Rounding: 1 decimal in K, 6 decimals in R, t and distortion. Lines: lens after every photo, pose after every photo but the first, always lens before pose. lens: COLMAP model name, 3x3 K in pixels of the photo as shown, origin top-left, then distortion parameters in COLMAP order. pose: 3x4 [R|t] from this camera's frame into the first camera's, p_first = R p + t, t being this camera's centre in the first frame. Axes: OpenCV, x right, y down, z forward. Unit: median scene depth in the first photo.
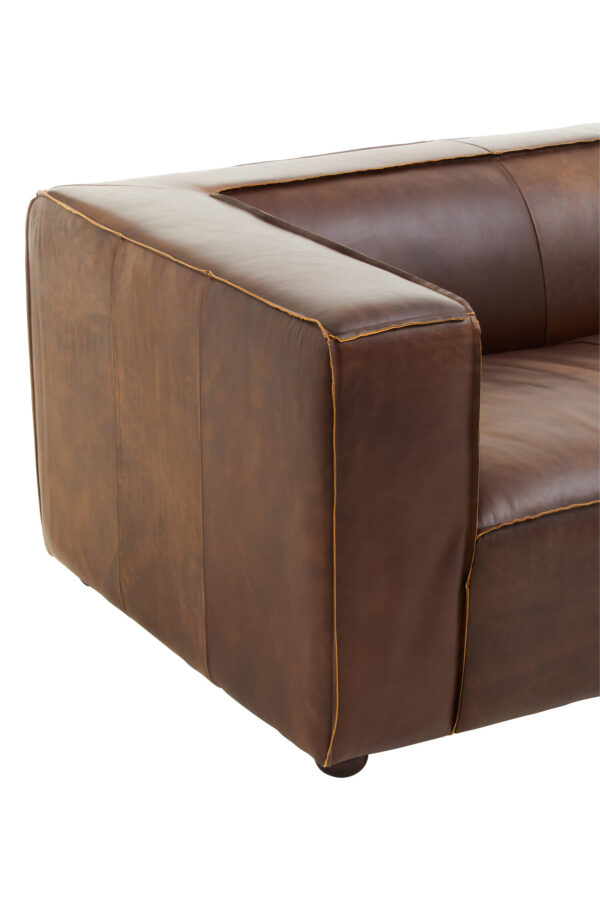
lens RADIAL K [[2351.5, 0, 300.0], [0, 2351.5, 450.0], [0, 0, 1]] dist [0.006487, -0.130314]
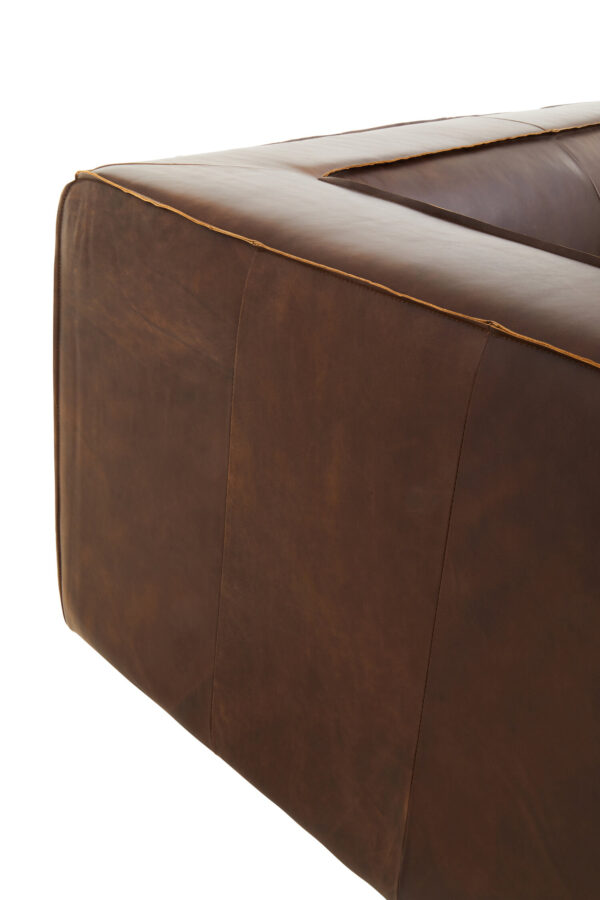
lens RADIAL K [[1500.4, 0, 300.0], [0, 1500.4, 450.0], [0, 0, 1]] dist [-0.171852, 0.040286]
pose [[0.987241, -0.021619, 0.157761, -0.119076], [0.008928, 0.996697, 0.080714, -0.062358], [-0.158985, -0.078276, 0.984173, 0.543146]]
